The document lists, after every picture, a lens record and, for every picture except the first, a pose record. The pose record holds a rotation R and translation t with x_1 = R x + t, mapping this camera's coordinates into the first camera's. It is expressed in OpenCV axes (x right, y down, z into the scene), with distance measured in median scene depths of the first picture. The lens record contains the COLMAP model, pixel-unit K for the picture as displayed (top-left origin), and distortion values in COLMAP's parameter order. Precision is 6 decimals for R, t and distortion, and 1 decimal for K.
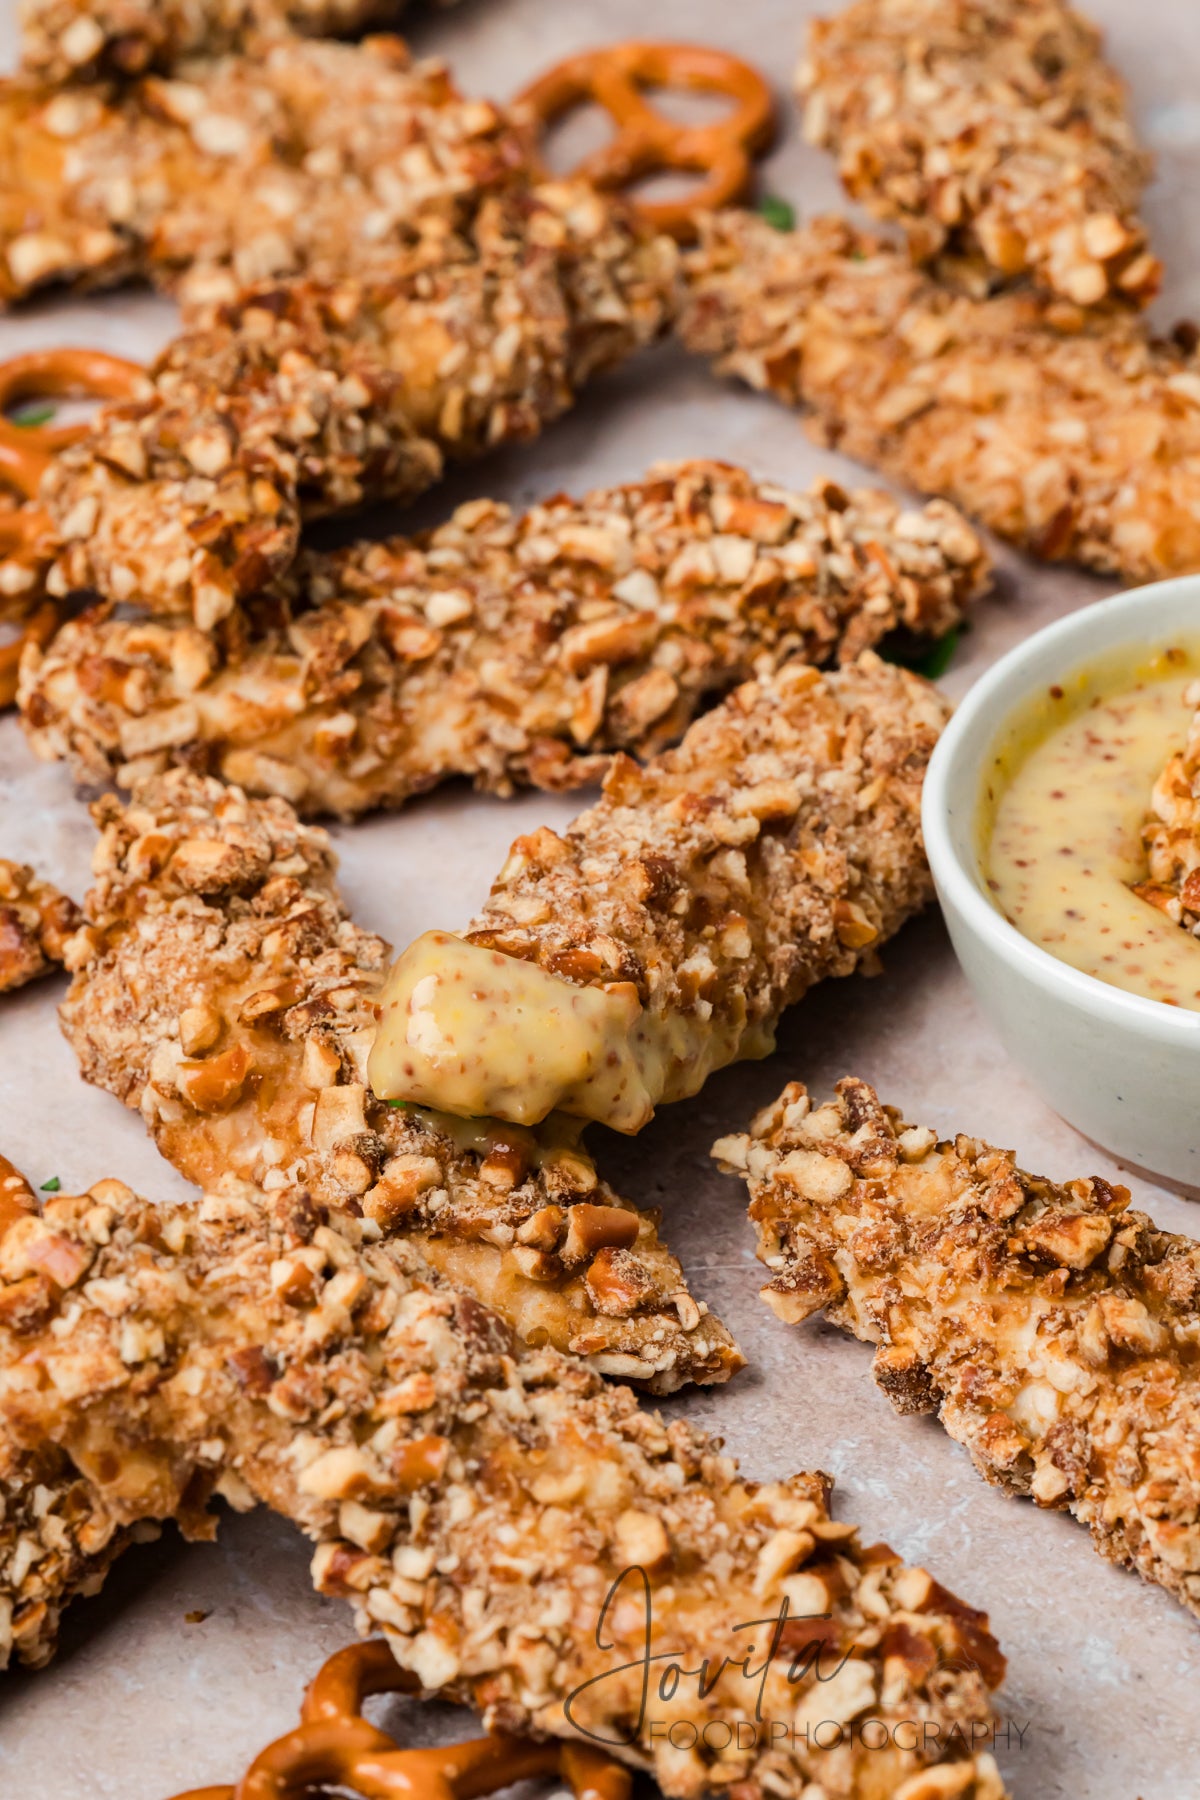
lens RADIAL K [[7372.5, 0, 600.0], [0, 7372.5, 900.0], [0, 0, 1]] dist [0.007004, 0.192802]
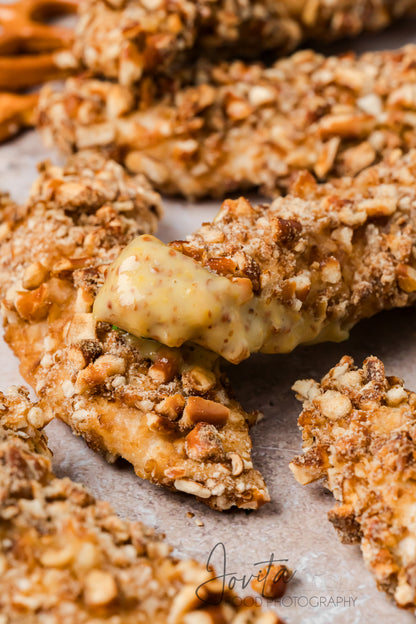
lens RADIAL K [[2555.8, 0, 208.0], [0, 2555.8, 312.0], [0, 0, 1]] dist [0.007004, 0.192802]
pose [[0.958227, 0.151173, -0.242790, 0.142917], [-0.160852, 0.986767, -0.020432, 0.032550], [0.236489, 0.058632, 0.969864, 0.395470]]
